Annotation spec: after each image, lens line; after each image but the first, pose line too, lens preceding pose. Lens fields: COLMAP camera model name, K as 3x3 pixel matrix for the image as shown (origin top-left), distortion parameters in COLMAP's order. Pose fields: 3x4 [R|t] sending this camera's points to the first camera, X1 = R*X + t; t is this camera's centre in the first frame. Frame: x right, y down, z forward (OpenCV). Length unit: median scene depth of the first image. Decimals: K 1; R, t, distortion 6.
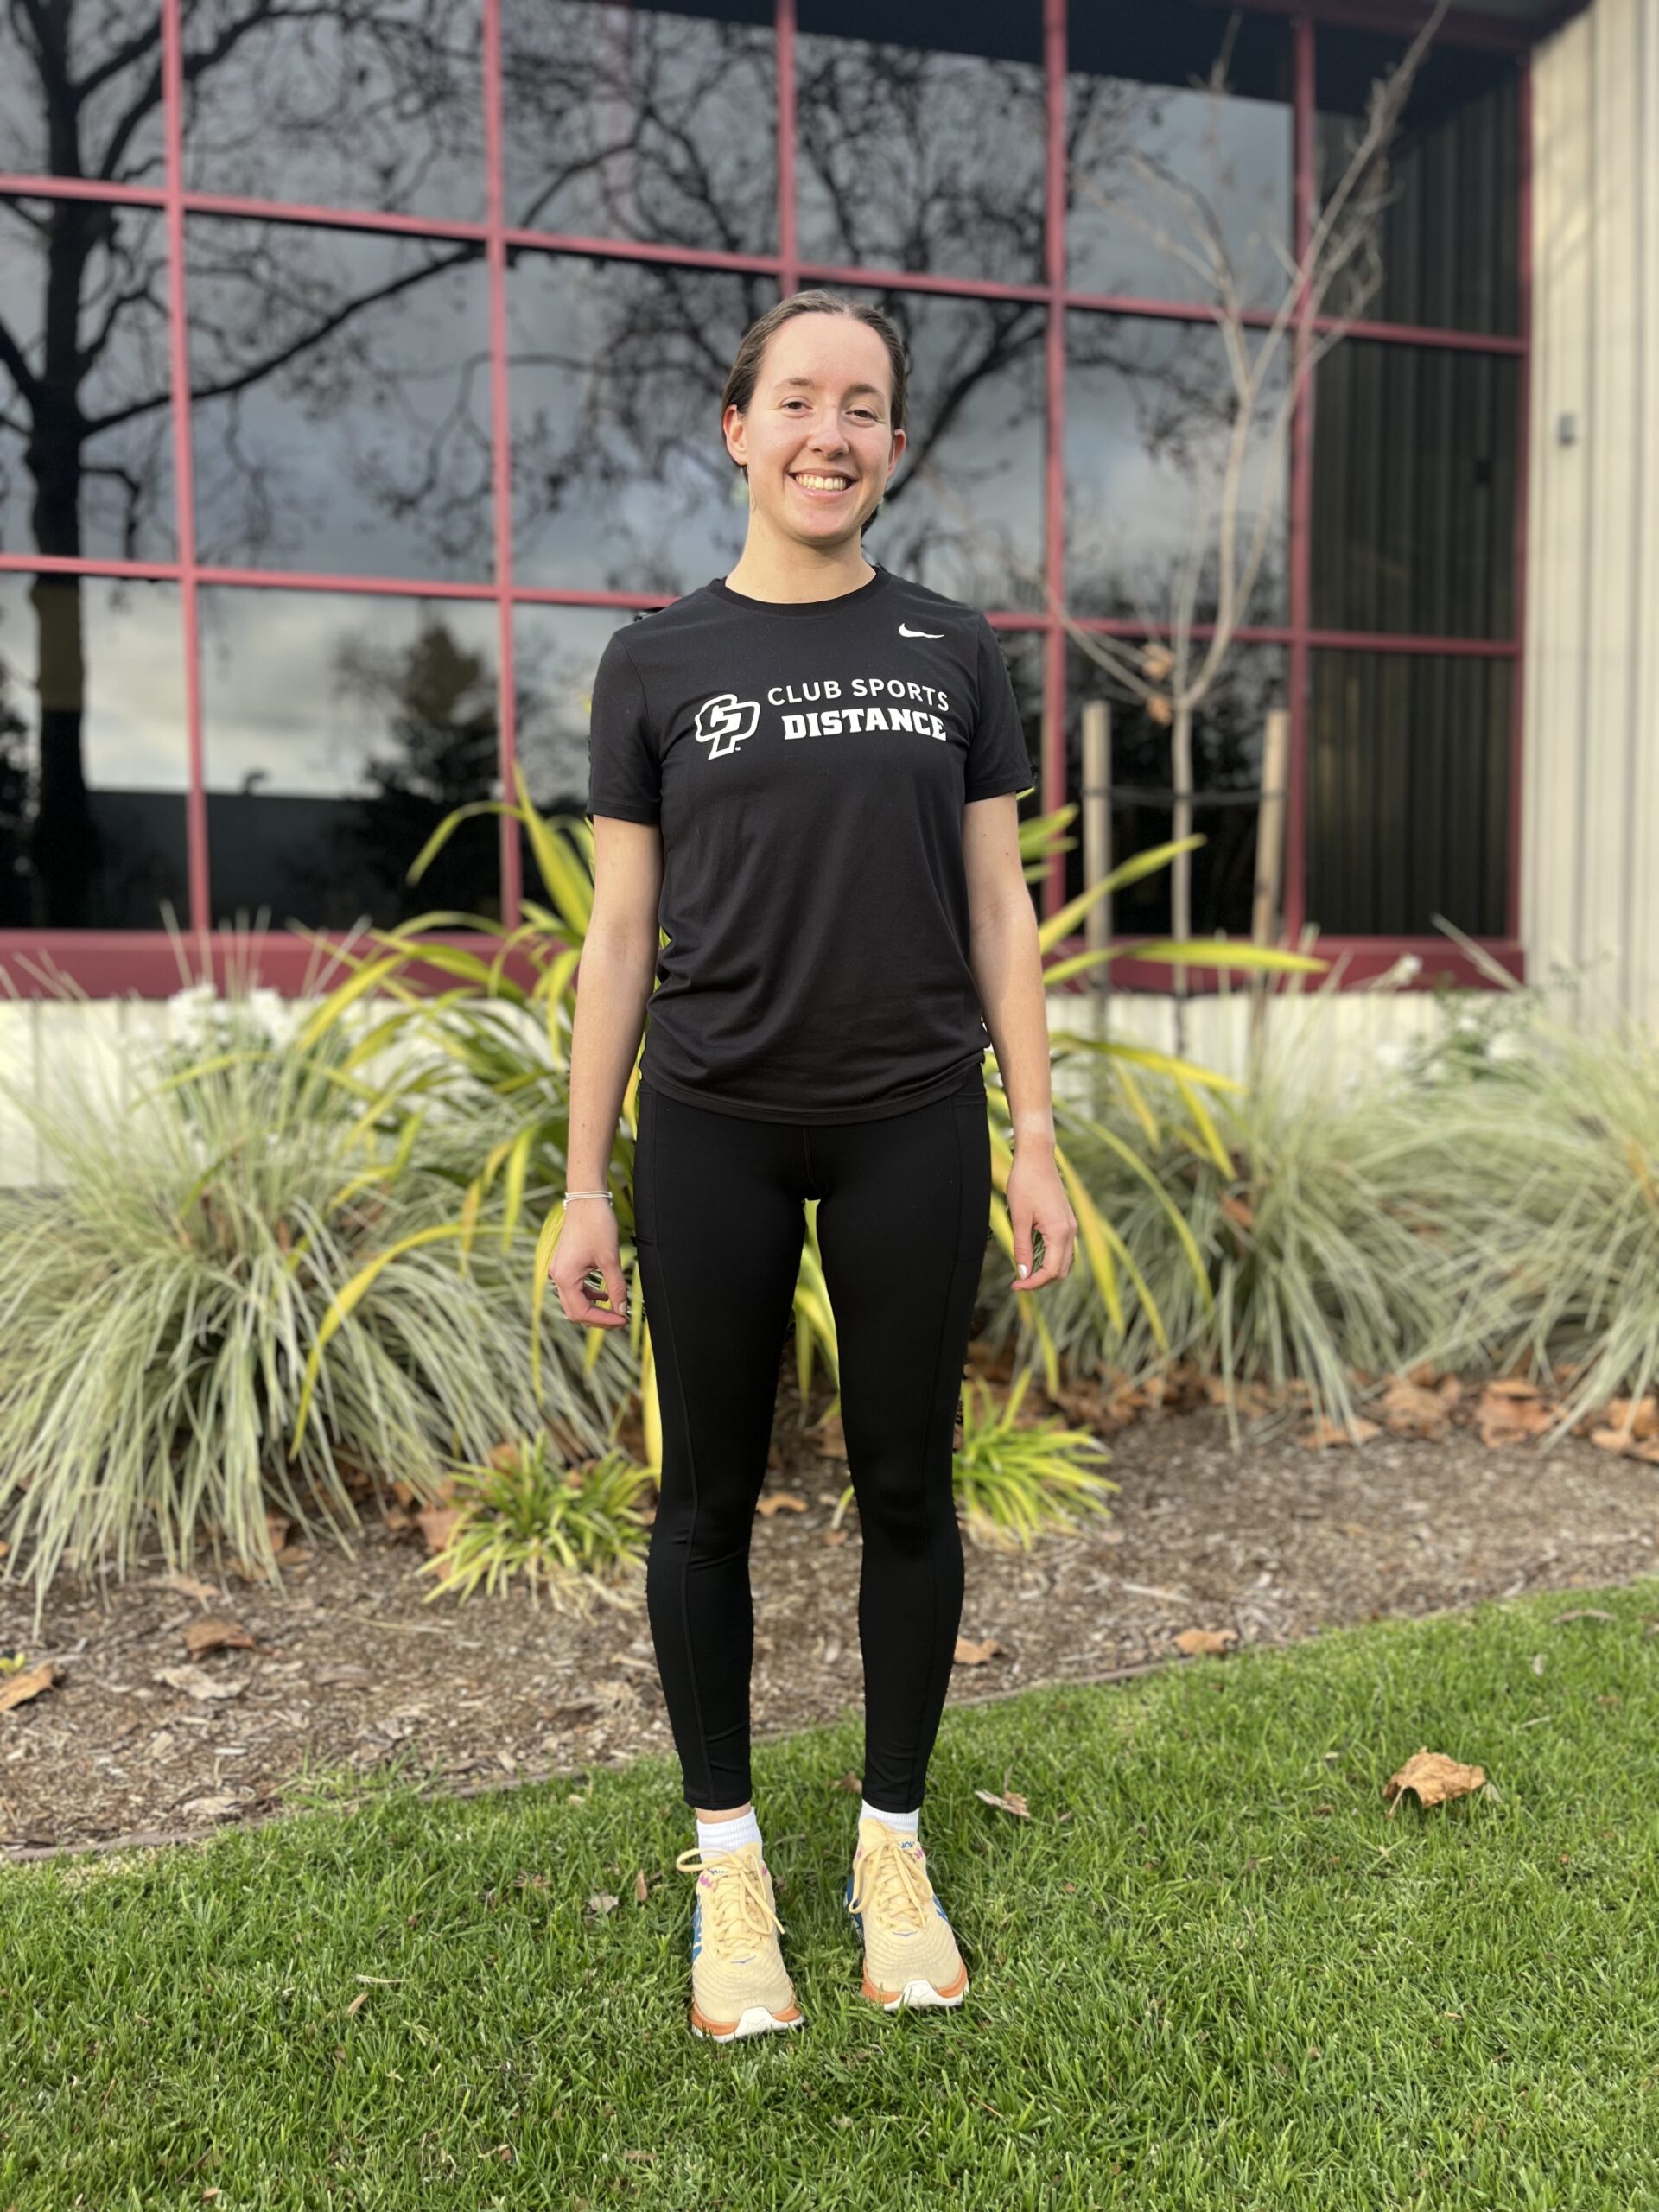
lens RADIAL K [[1656.7, 0, 835.5], [0, 1656.7, 1114.3], [0, 0, 1]] dist [0.046356, -0.070714]
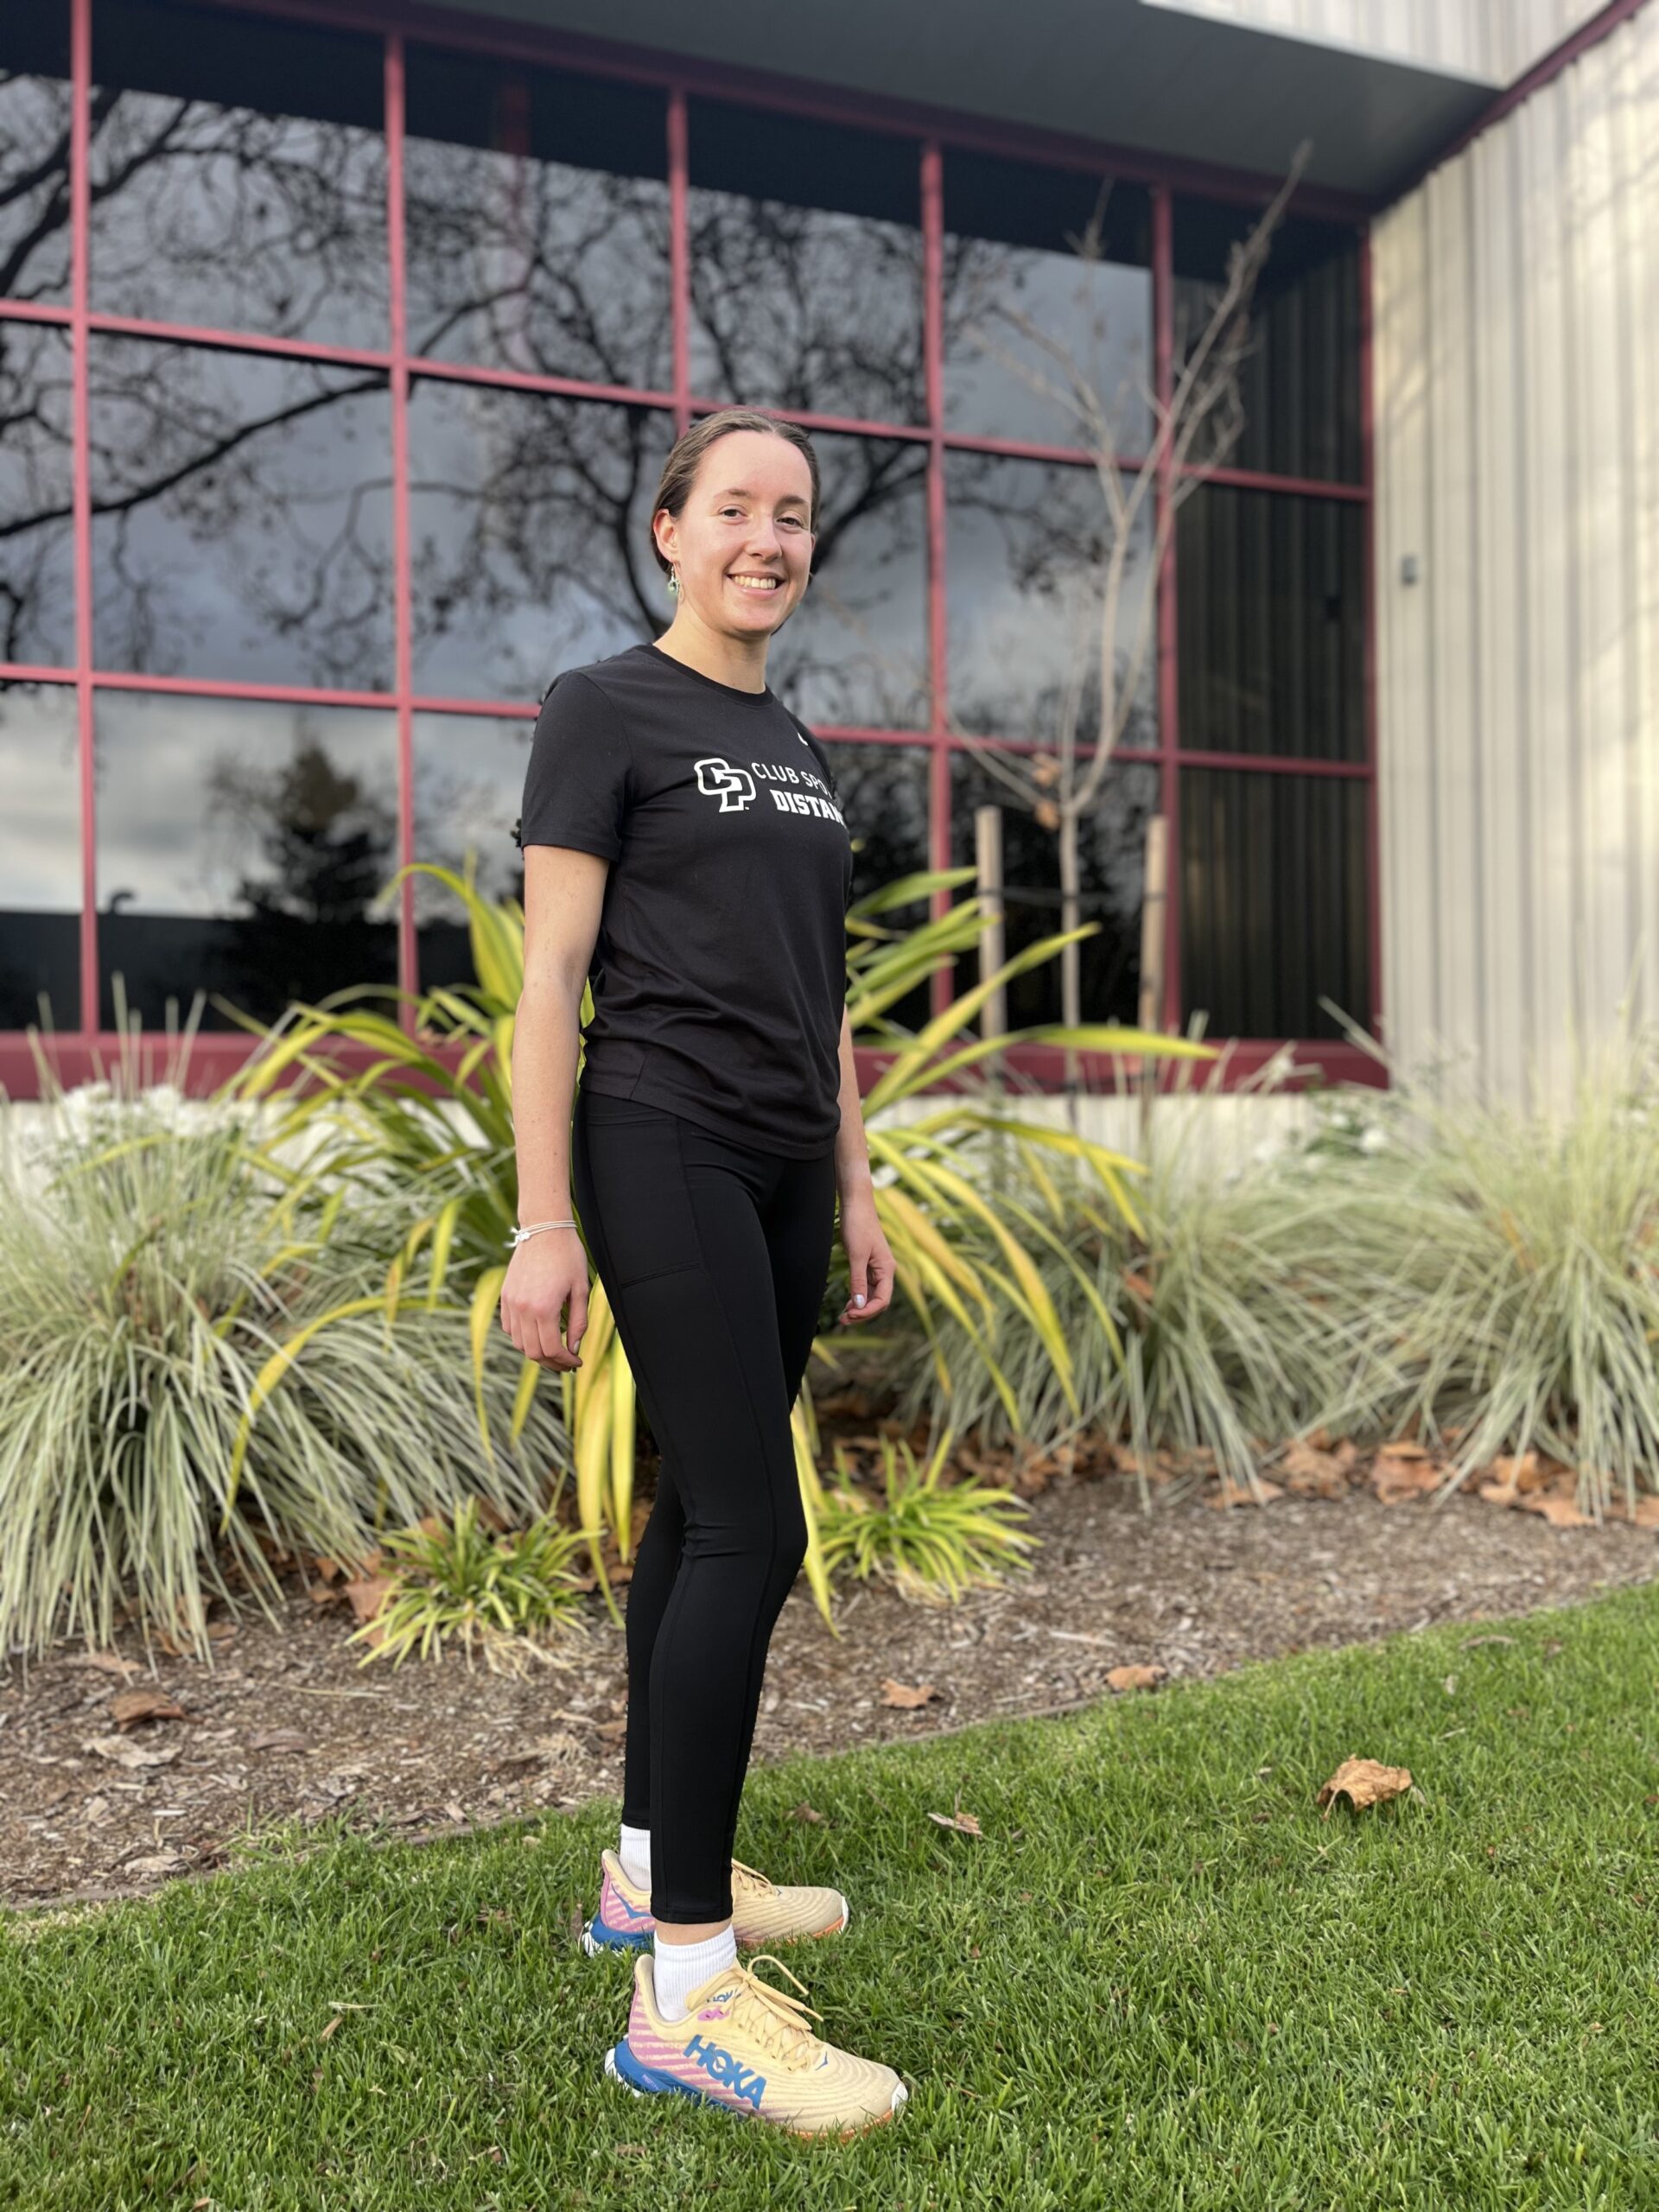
lens RADIAL K [[1656.7, 0, 836.8], [0, 1656.7, 1114.0], [0, 0, 1]] dist [0.046356, -0.070714]
pose [[0.997064, -0.005083, 0.076408, -0.029597], [0.010724, 0.997231, -0.073593, 0.032395], [-0.075822, 0.074196, 0.994357, -0.027766]]
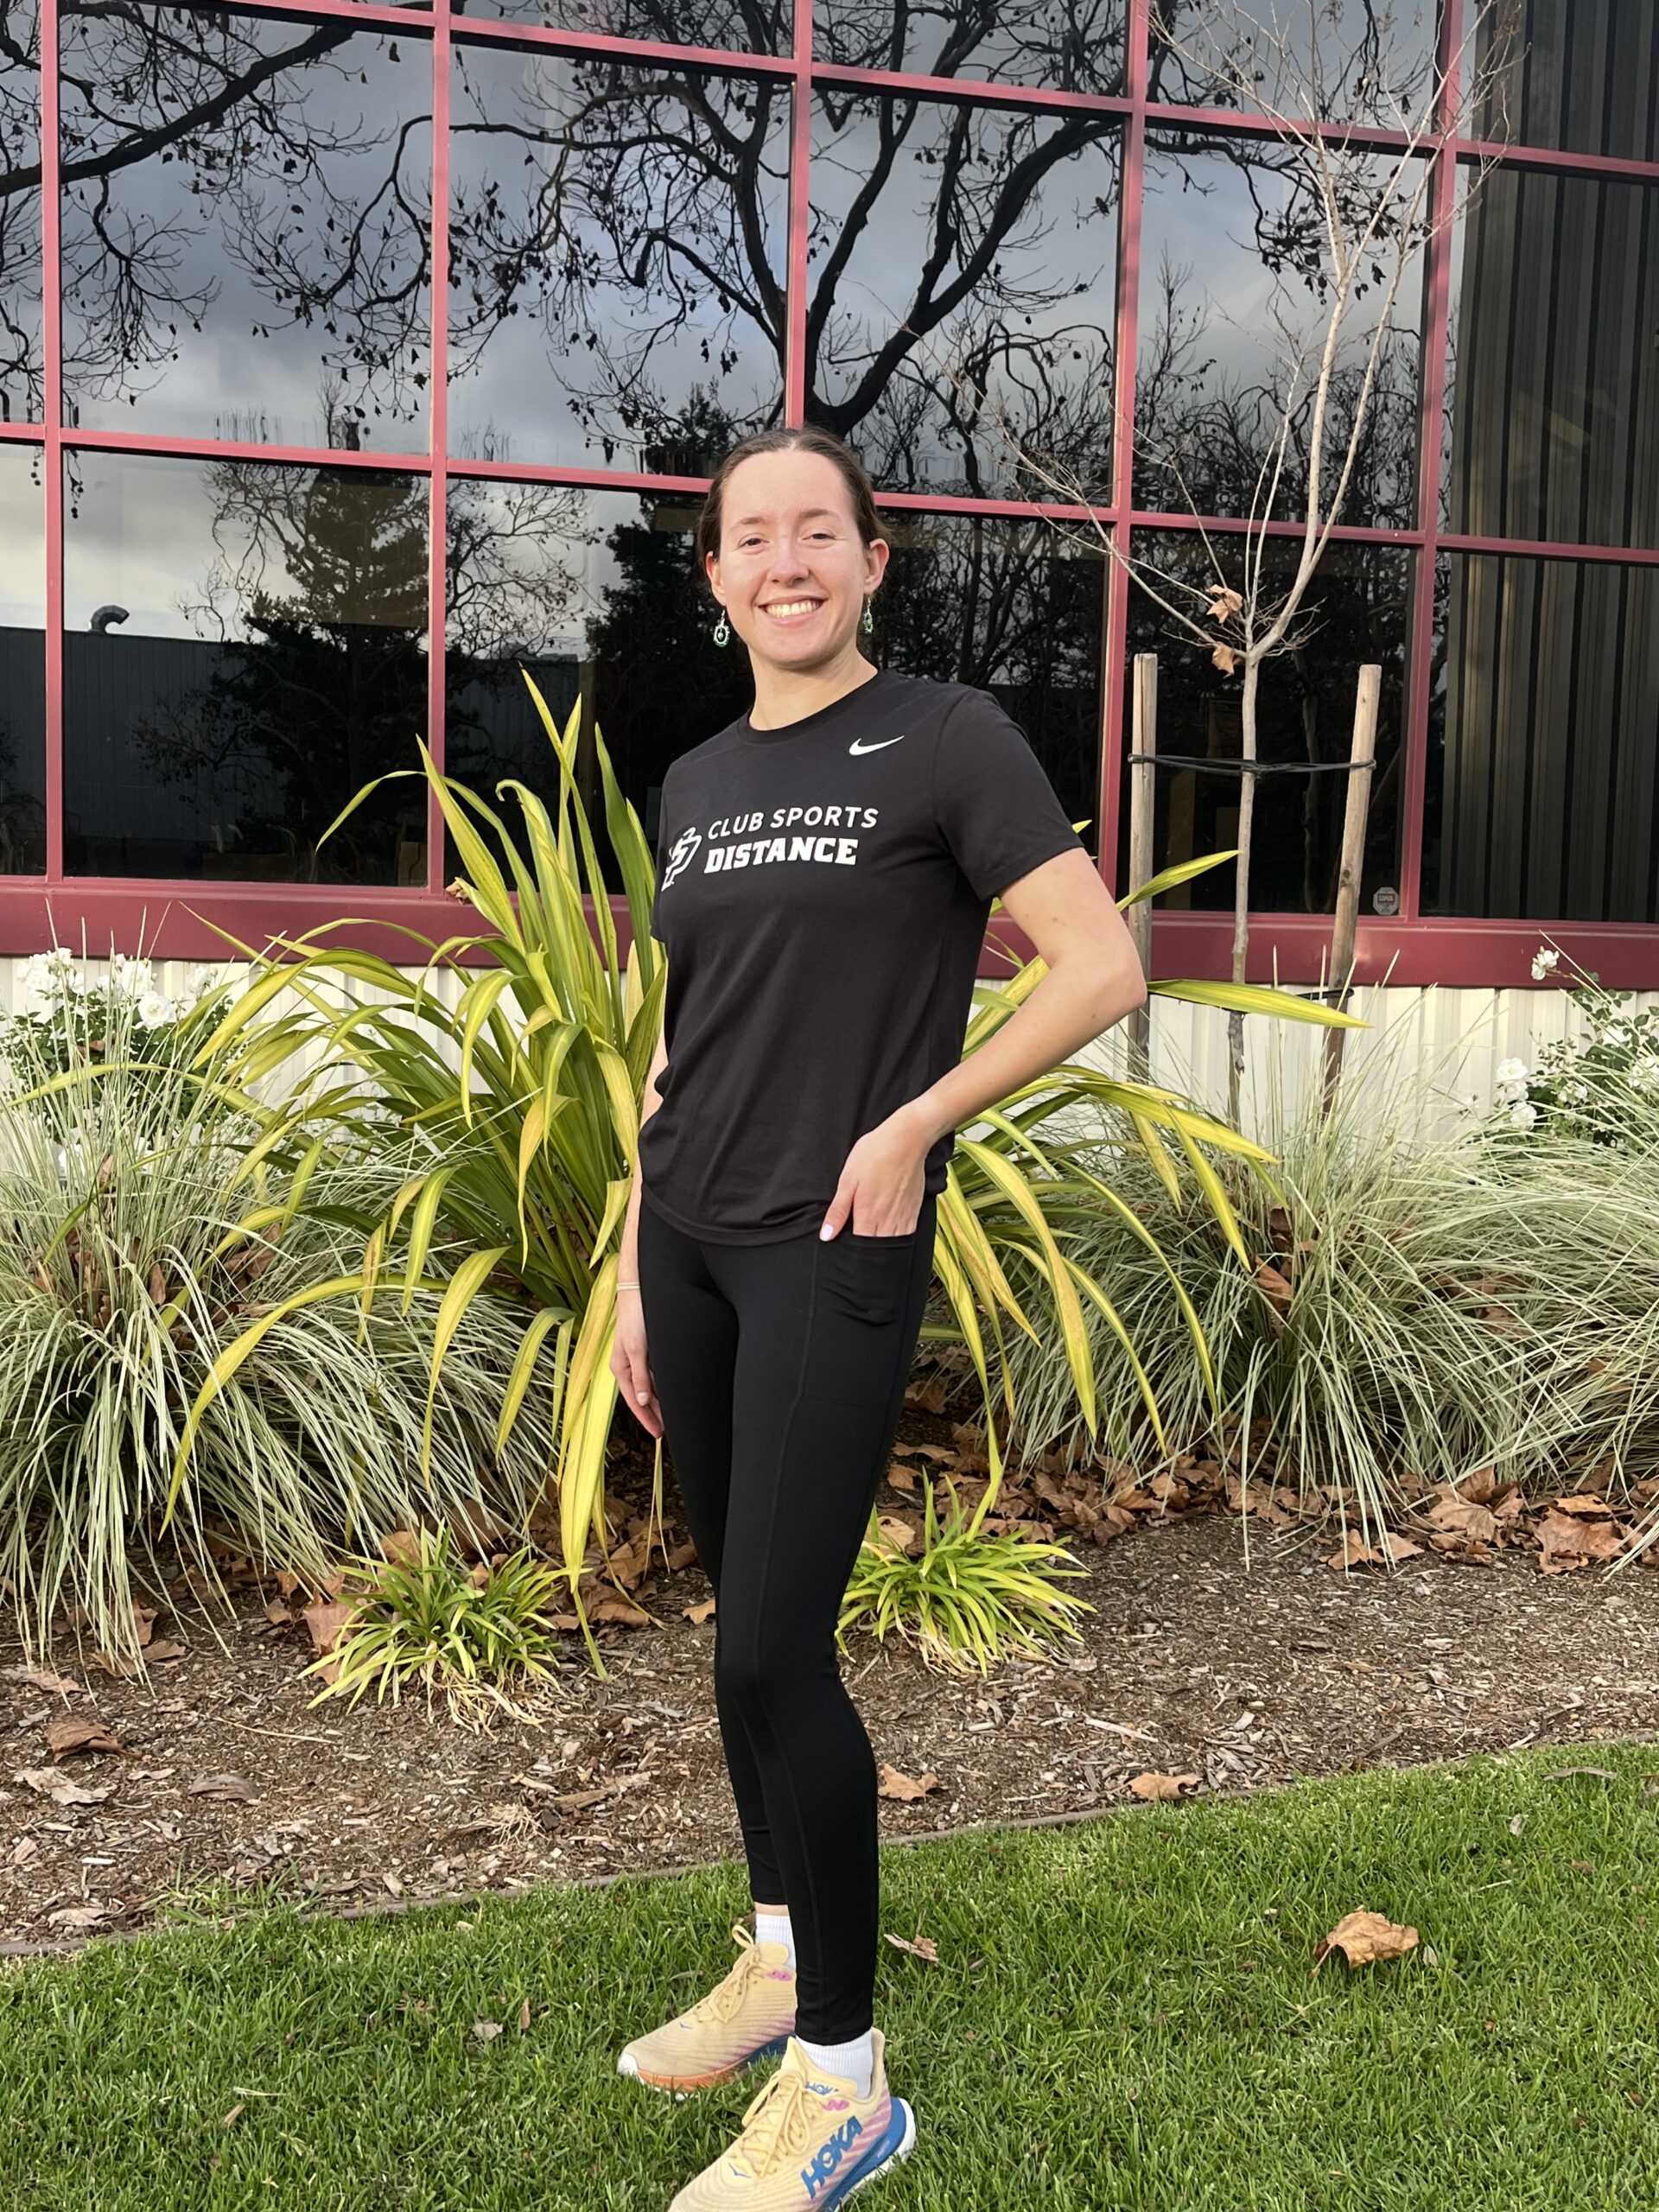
lens RADIAL K [[2199.1, 0, 825.7], [0, 2199.1, 1117.9], [0, 0, 1]] dist [0.017154, 0.000000]
pose [[0.999278, 0.035607, -0.013267, 0.031276], [-0.035319, 0.999149, 0.021325, -0.051015], [0.014015, -0.020841, 0.999685, -0.150573]]
